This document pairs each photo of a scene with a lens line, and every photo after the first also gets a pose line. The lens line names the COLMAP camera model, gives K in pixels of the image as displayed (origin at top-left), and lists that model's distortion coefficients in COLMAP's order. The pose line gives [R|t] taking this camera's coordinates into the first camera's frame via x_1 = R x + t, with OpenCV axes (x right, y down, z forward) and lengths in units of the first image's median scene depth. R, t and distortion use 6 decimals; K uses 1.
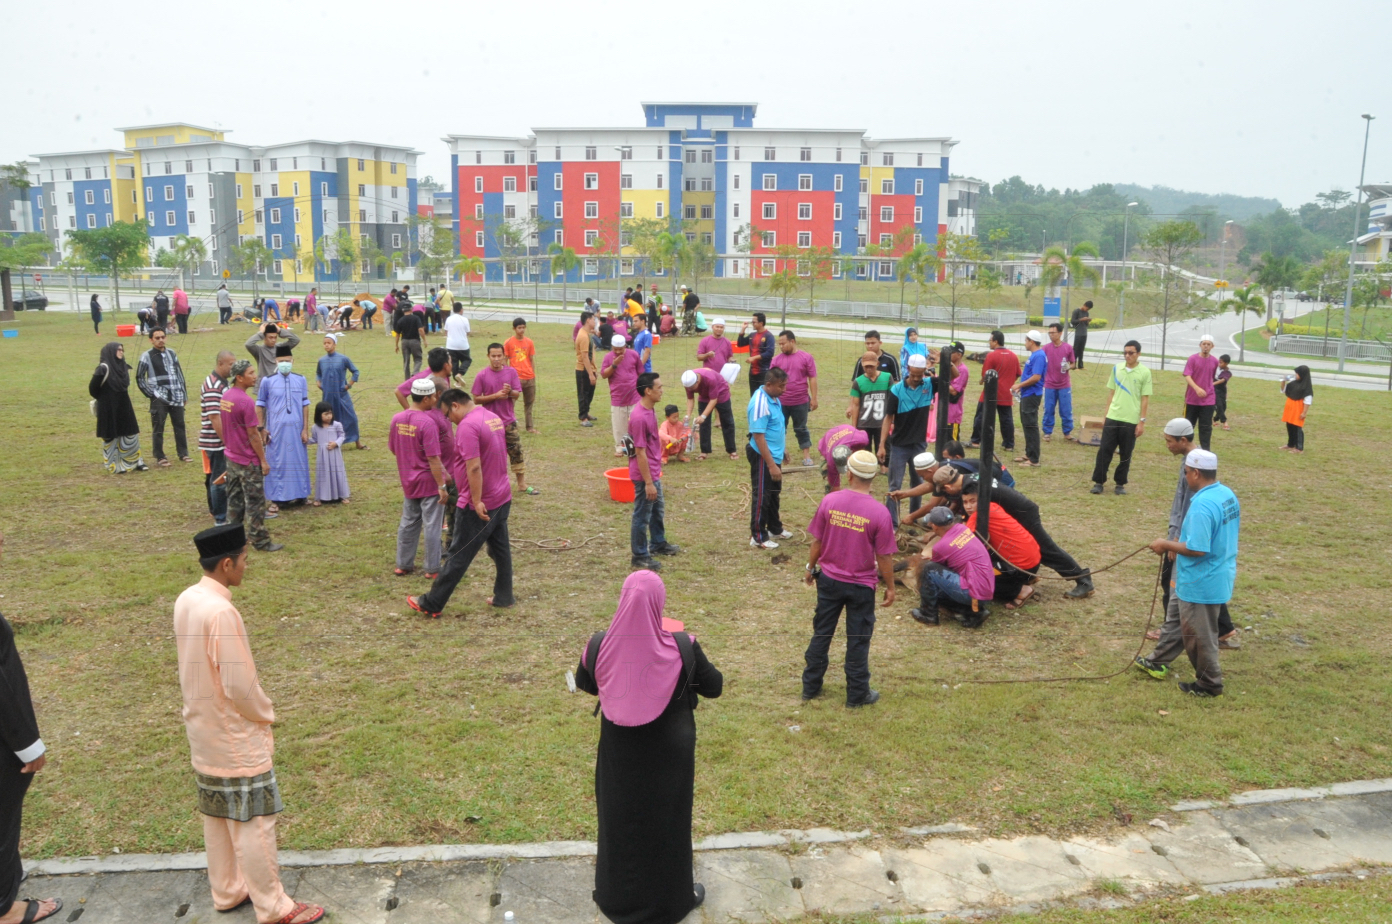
lens RADIAL K [[1086.7, 0, 696.0], [0, 1086.7, 462.0], [0, 0, 1]] dist [-0.162748, 0.122434]
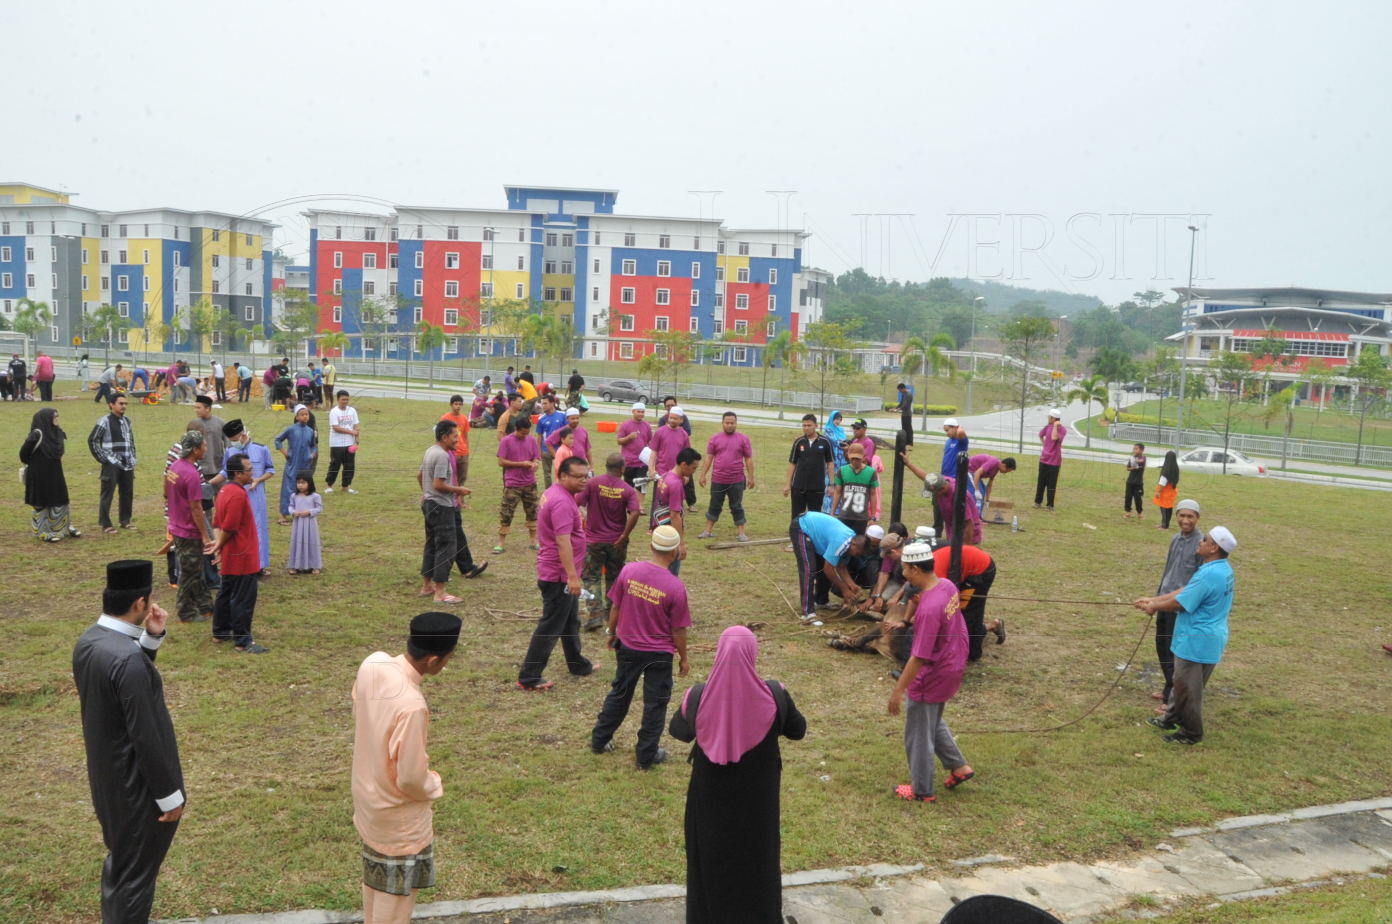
lens RADIAL K [[1076.1, 0, 696.0], [0, 1076.1, 462.0], [0, 0, 1]] dist [-0.165365, 0.121210]
pose [[0.990391, 0.014908, 0.137491, -0.103332], [-0.004642, 0.997196, -0.074687, 0.005432], [-0.138219, 0.073331, 0.987683, -0.033804]]
